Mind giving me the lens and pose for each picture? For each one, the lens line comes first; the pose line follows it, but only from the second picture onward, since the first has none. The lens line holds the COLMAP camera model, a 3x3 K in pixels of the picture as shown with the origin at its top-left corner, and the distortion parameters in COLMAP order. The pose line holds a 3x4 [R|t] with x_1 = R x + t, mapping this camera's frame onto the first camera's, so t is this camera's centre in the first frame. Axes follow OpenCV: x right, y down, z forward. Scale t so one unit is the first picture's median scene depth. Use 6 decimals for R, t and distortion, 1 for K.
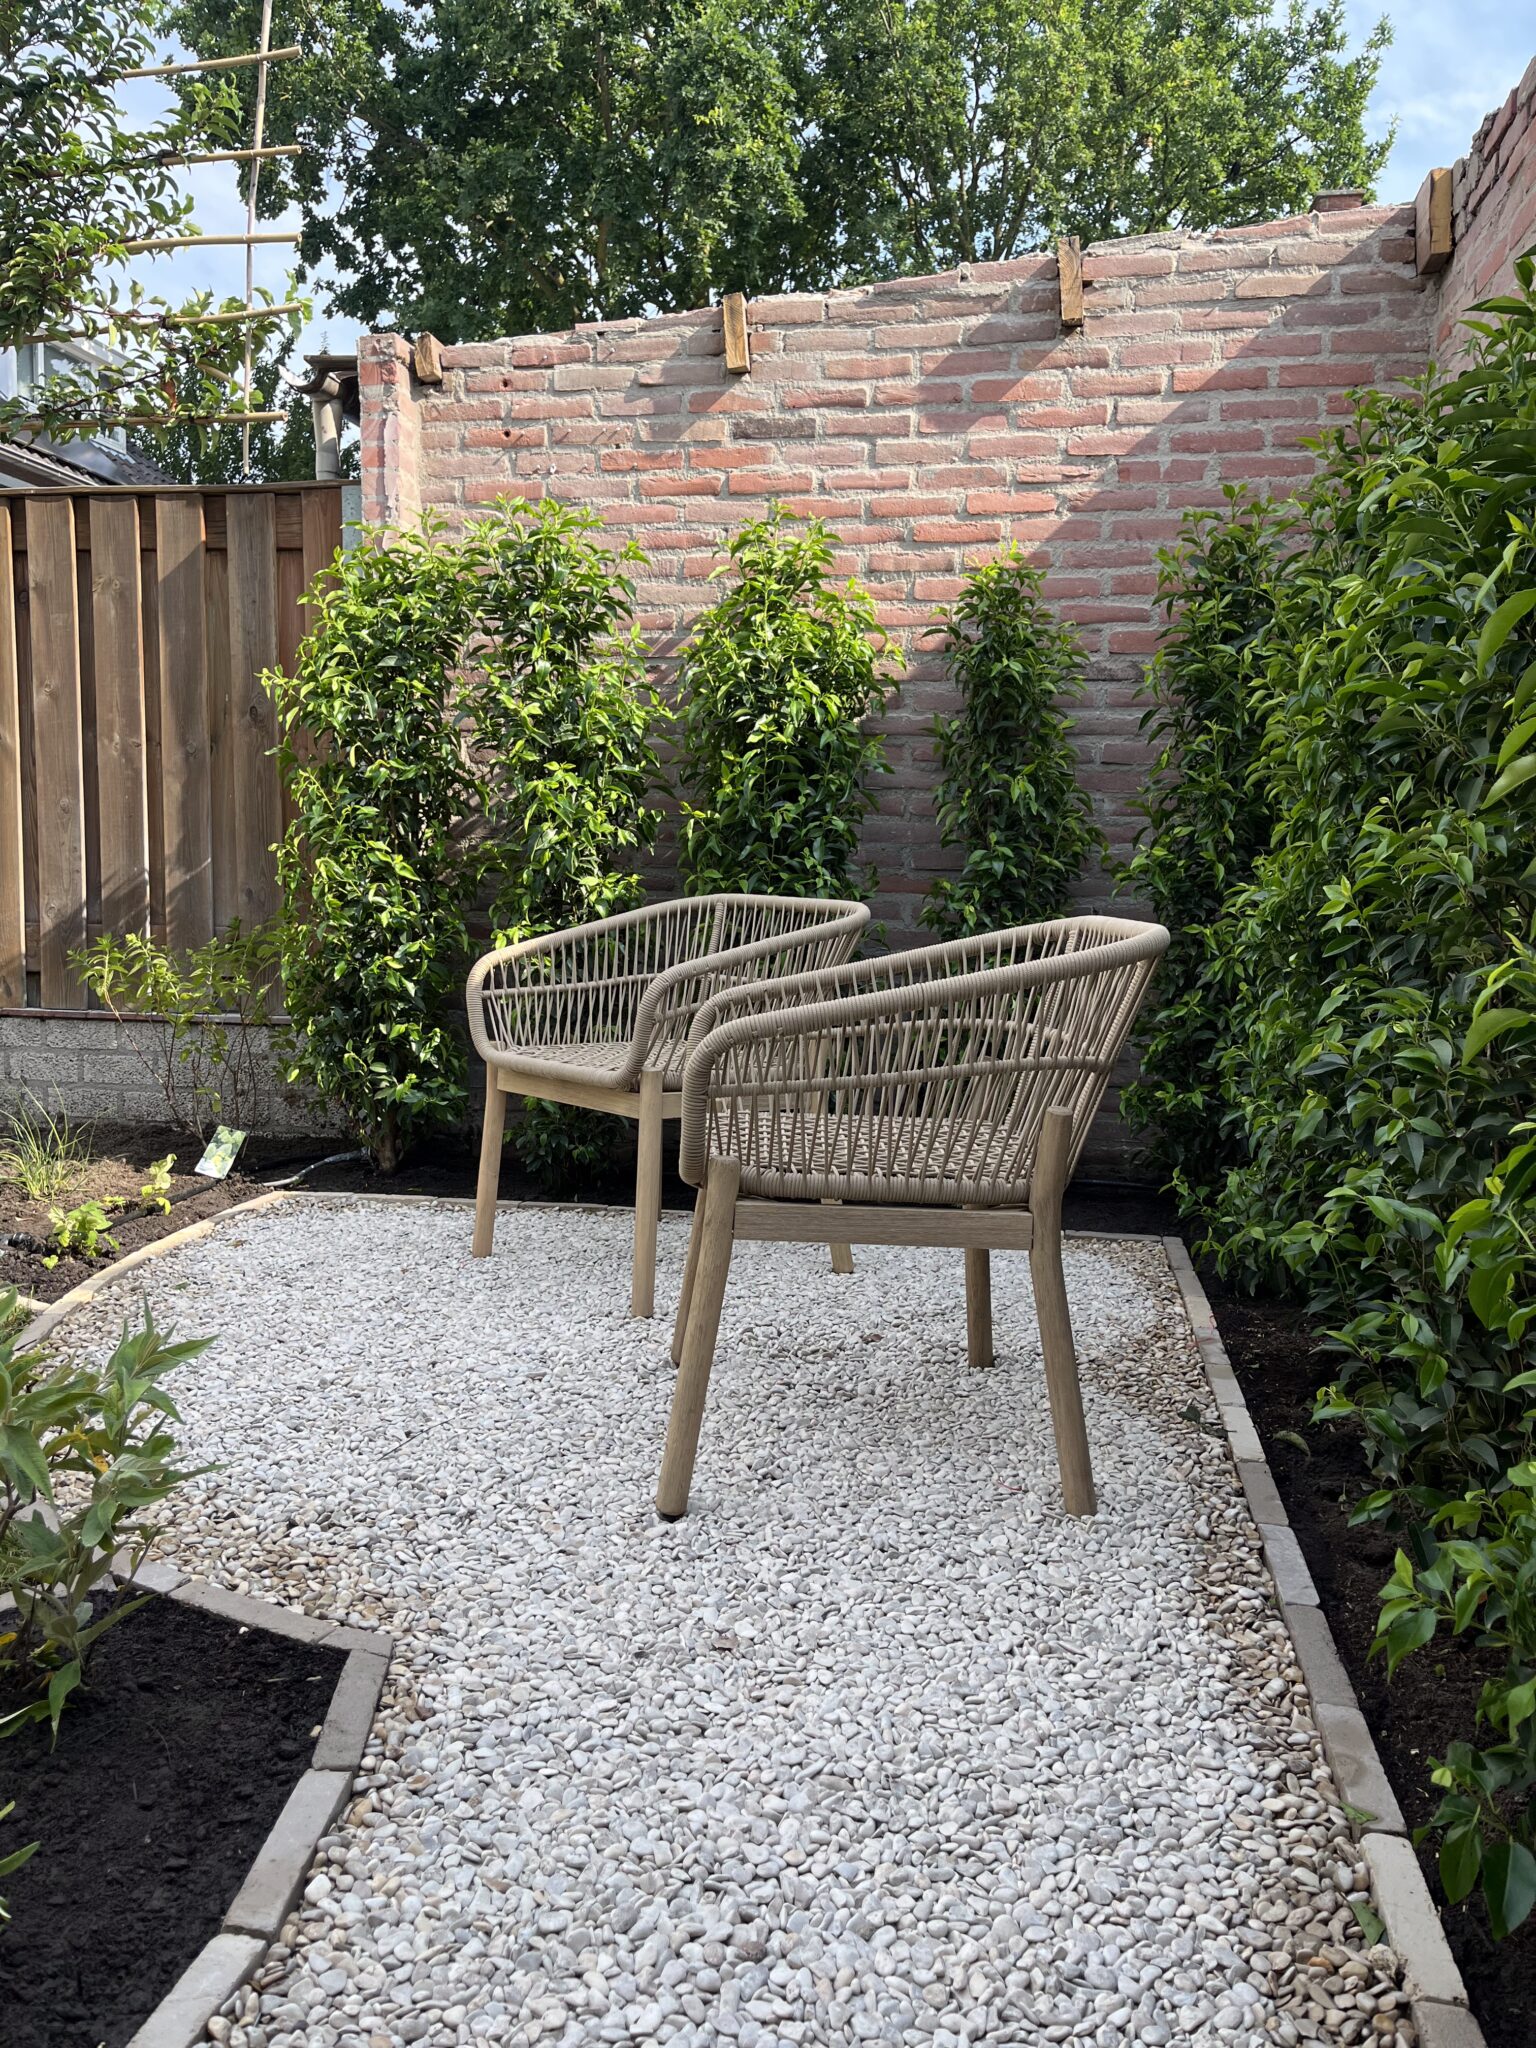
lens RADIAL K [[1552.8, 0, 770.1], [0, 1552.8, 1037.4], [0, 0, 1]] dist [0.063693, -0.091260]
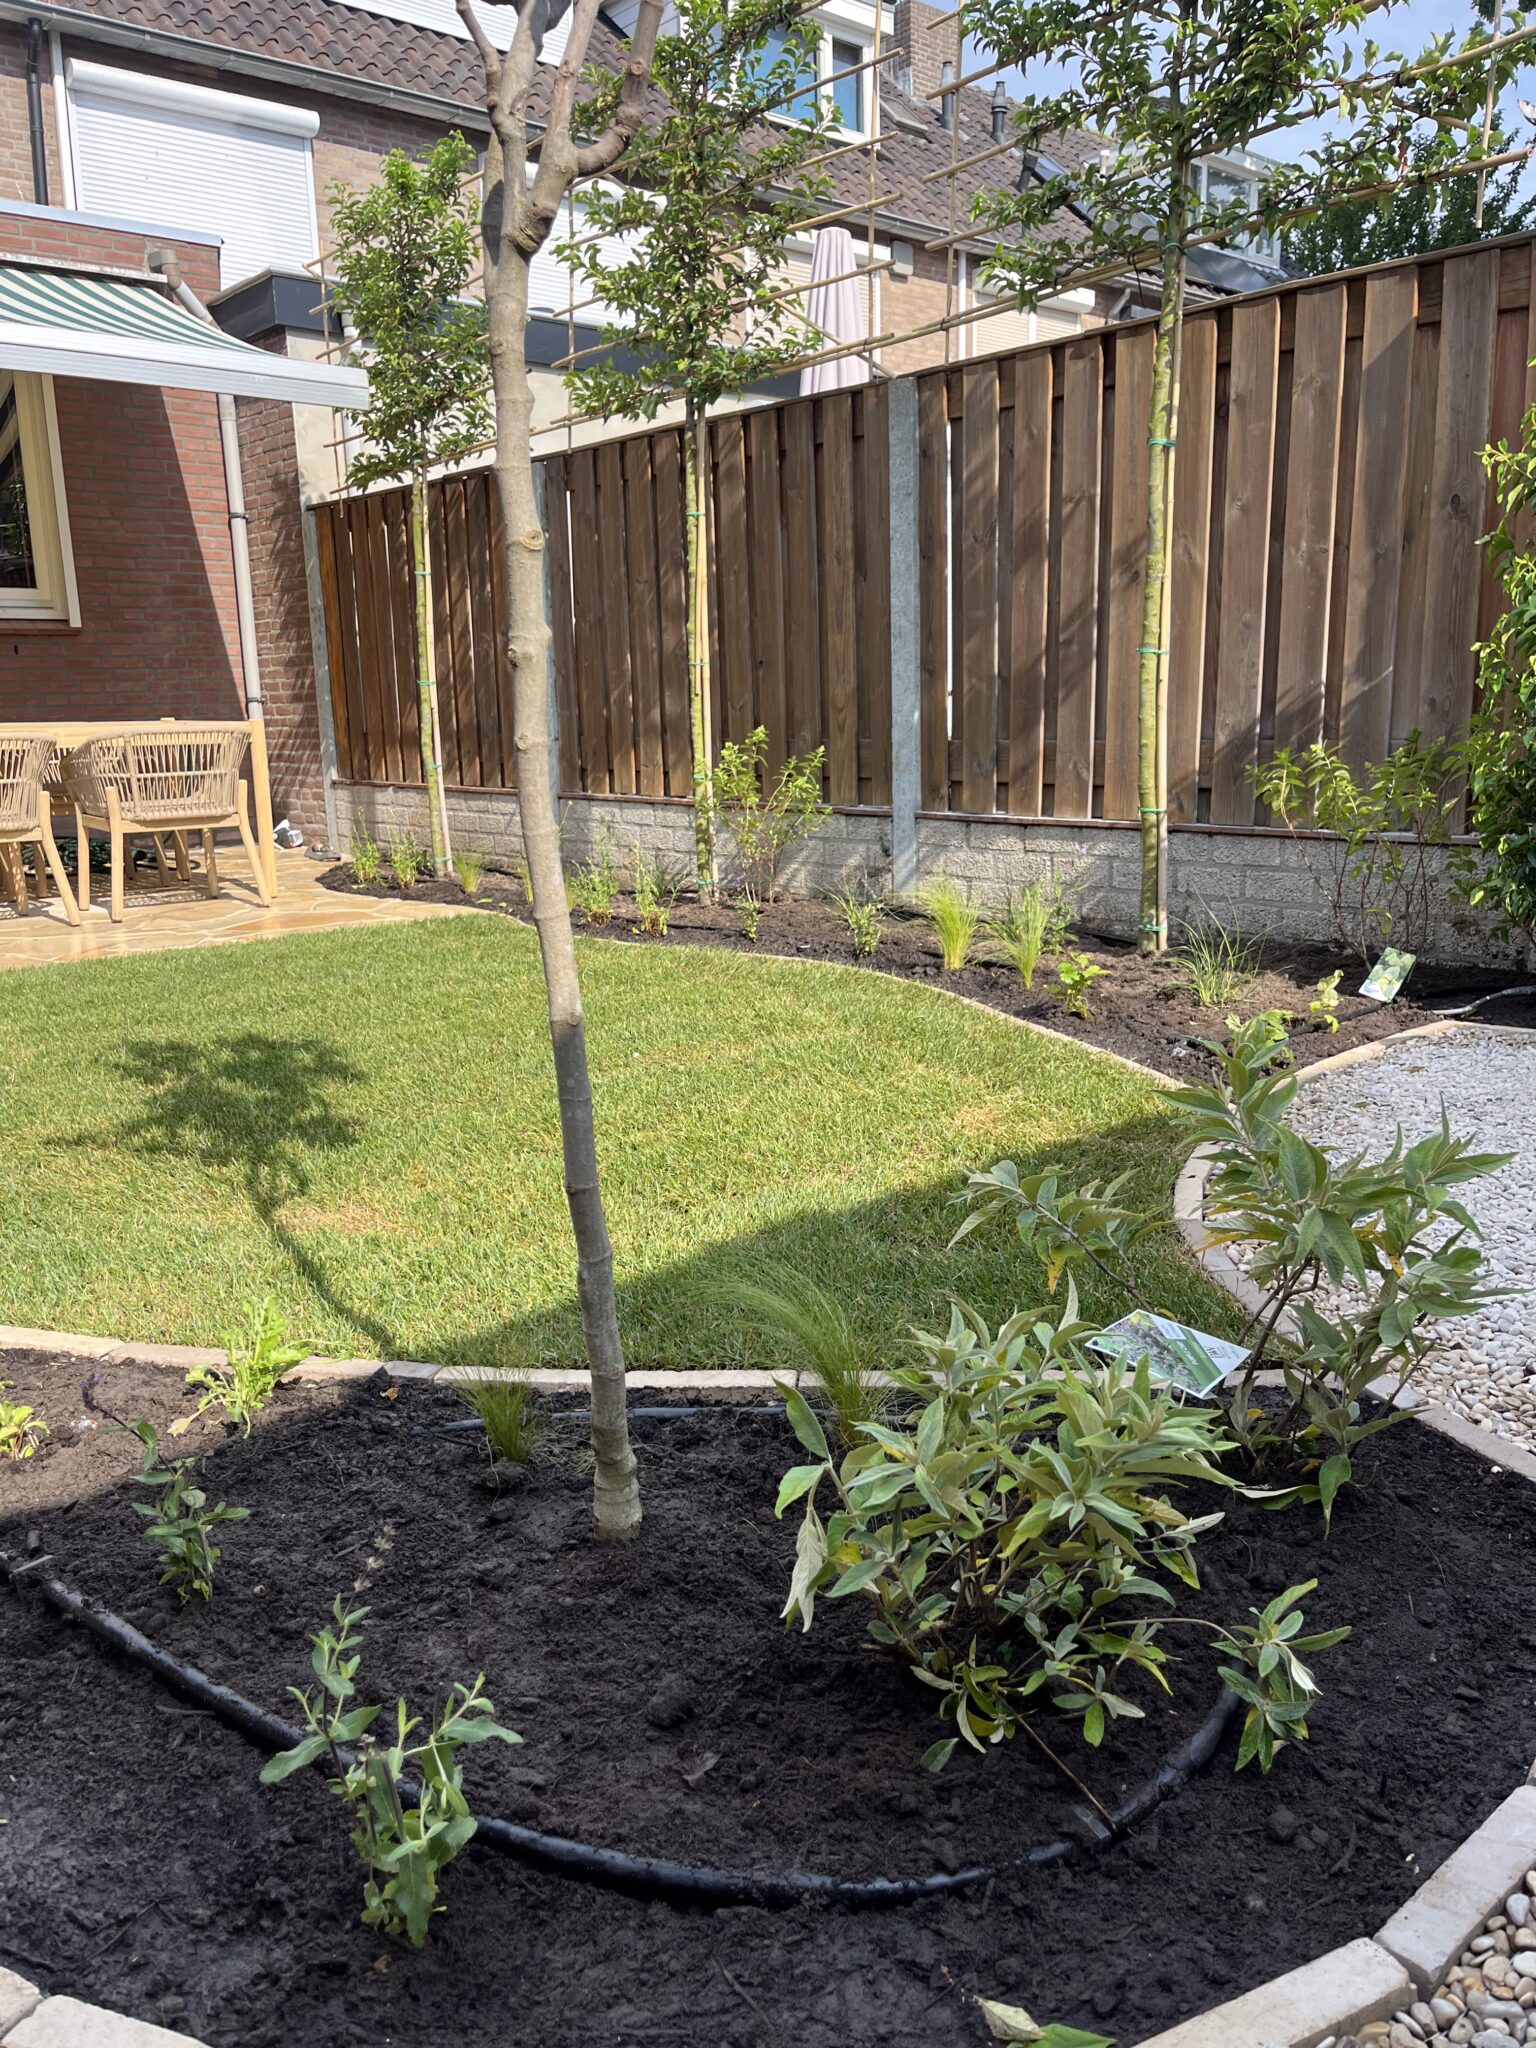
lens RADIAL K [[1552.8, 0, 767.5], [0, 1552.8, 1025.2], [0, 0, 1]] dist [0.063693, -0.091260]
pose [[0.785342, 0.093912, -0.611898, -0.061193], [-0.034930, 0.993574, 0.107660, 0.014375], [0.618076, -0.063176, 0.783575, 0.008842]]
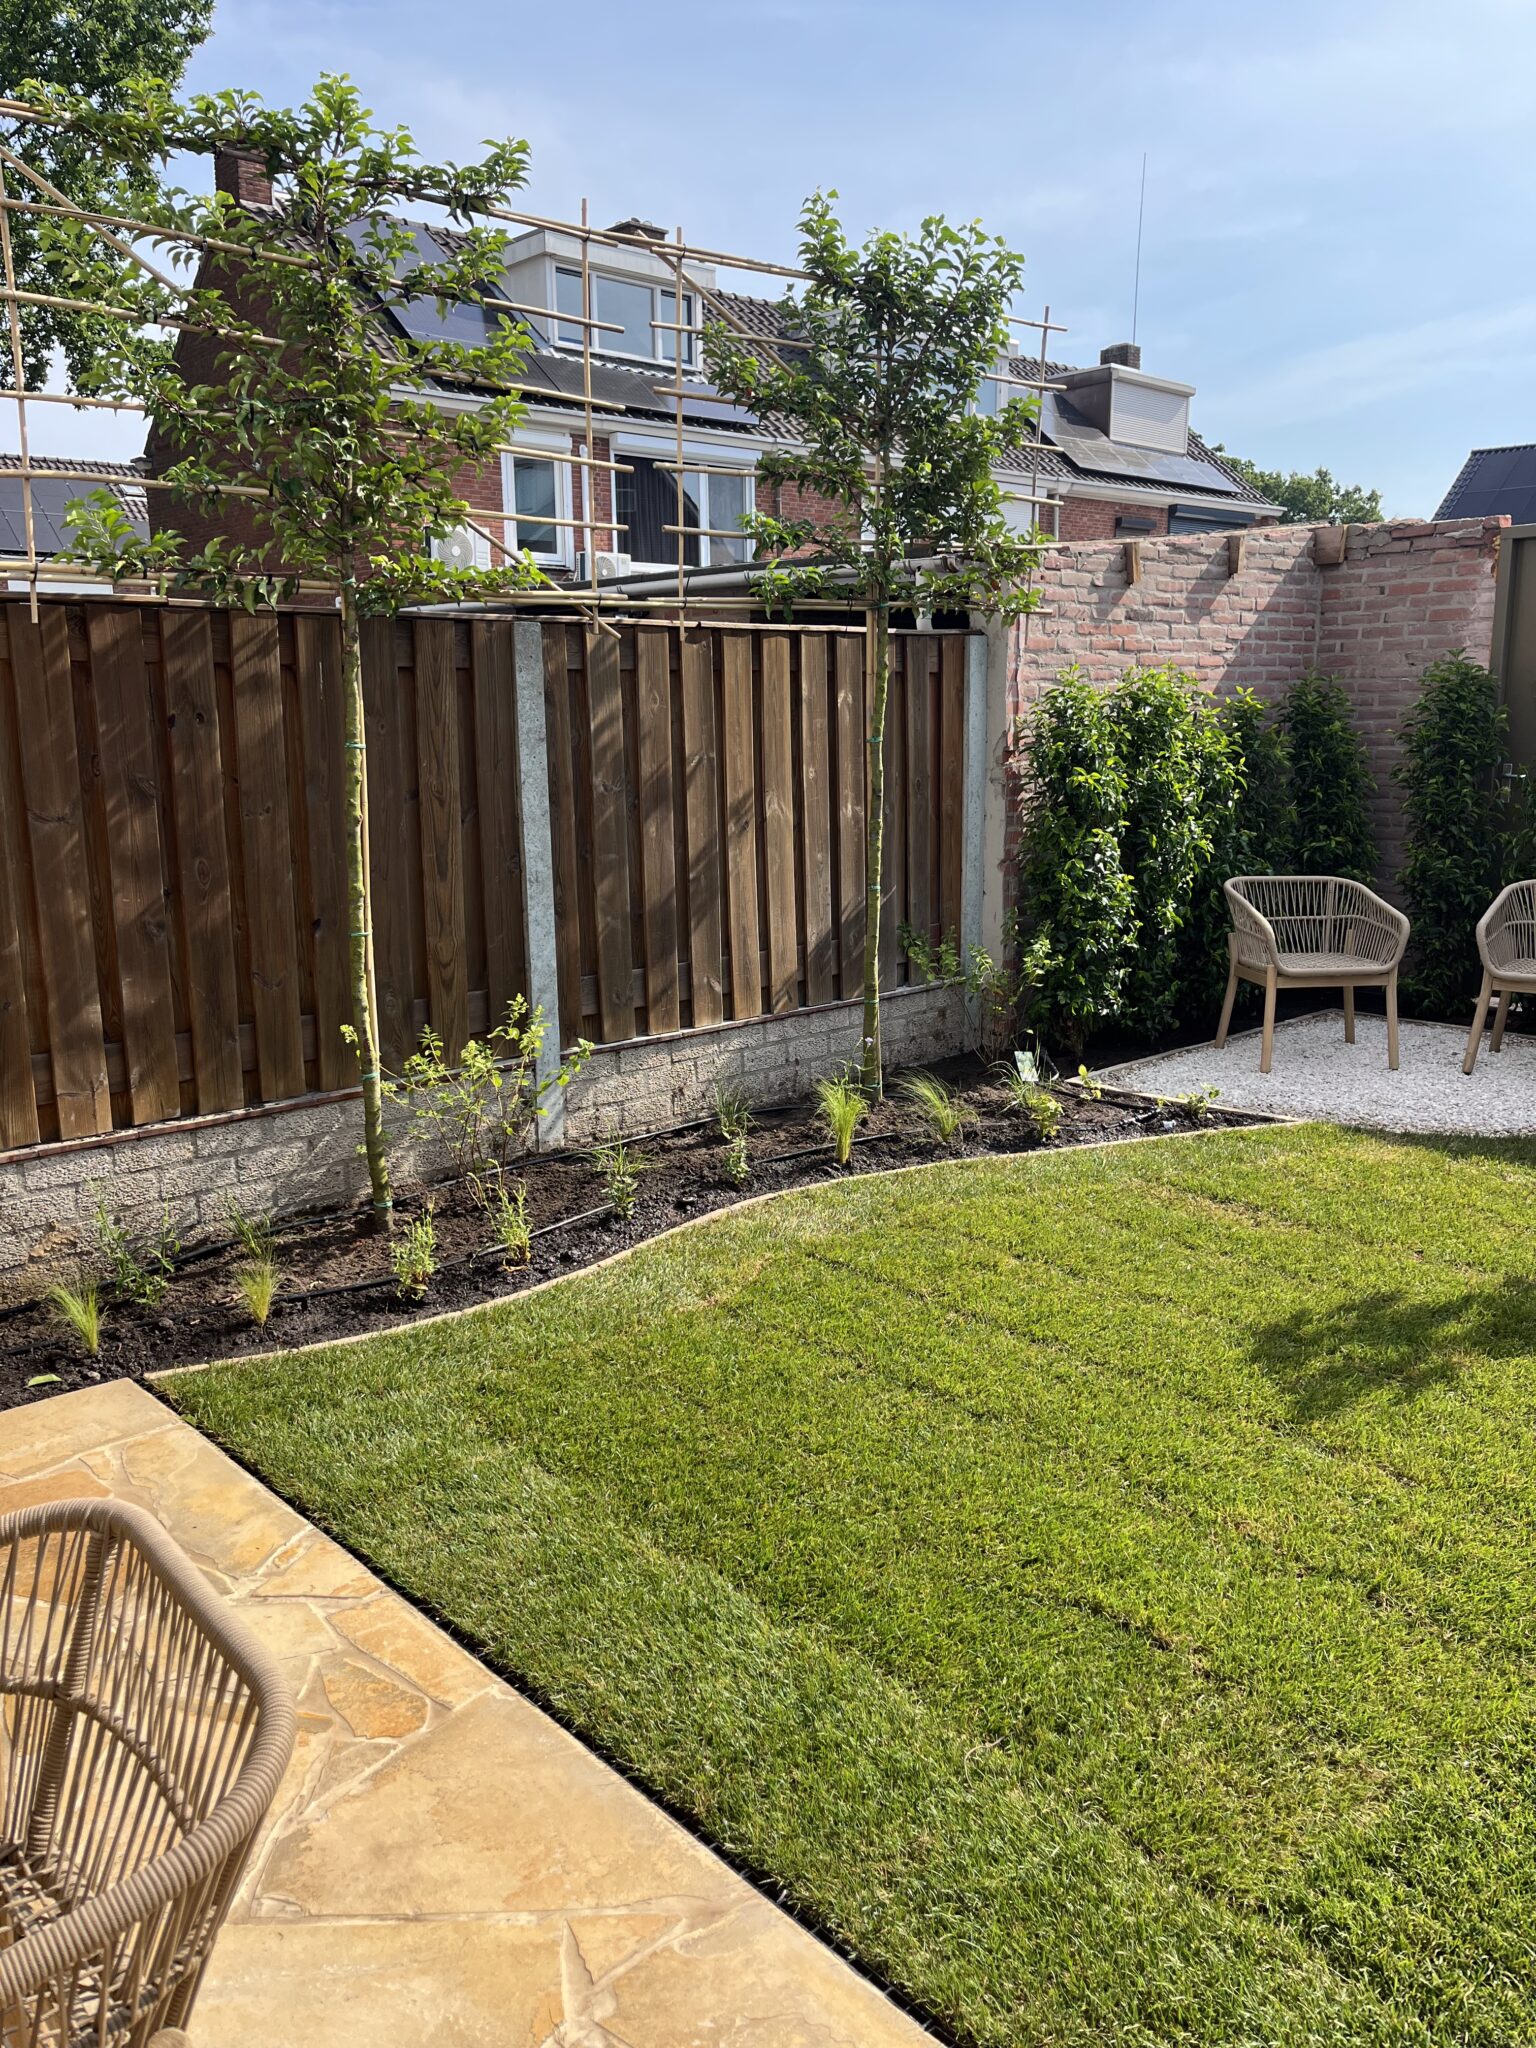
lens RADIAL K [[1552.8, 0, 783.2], [0, 1552.8, 1037.6], [0, 0, 1]] dist [0.063693, -0.091260]
pose [[0.609588, -0.184918, 0.770848, -1.784062], [0.110387, 0.982739, 0.148454, -0.228958], [-0.784995, -0.005404, 0.619479, 0.204025]]
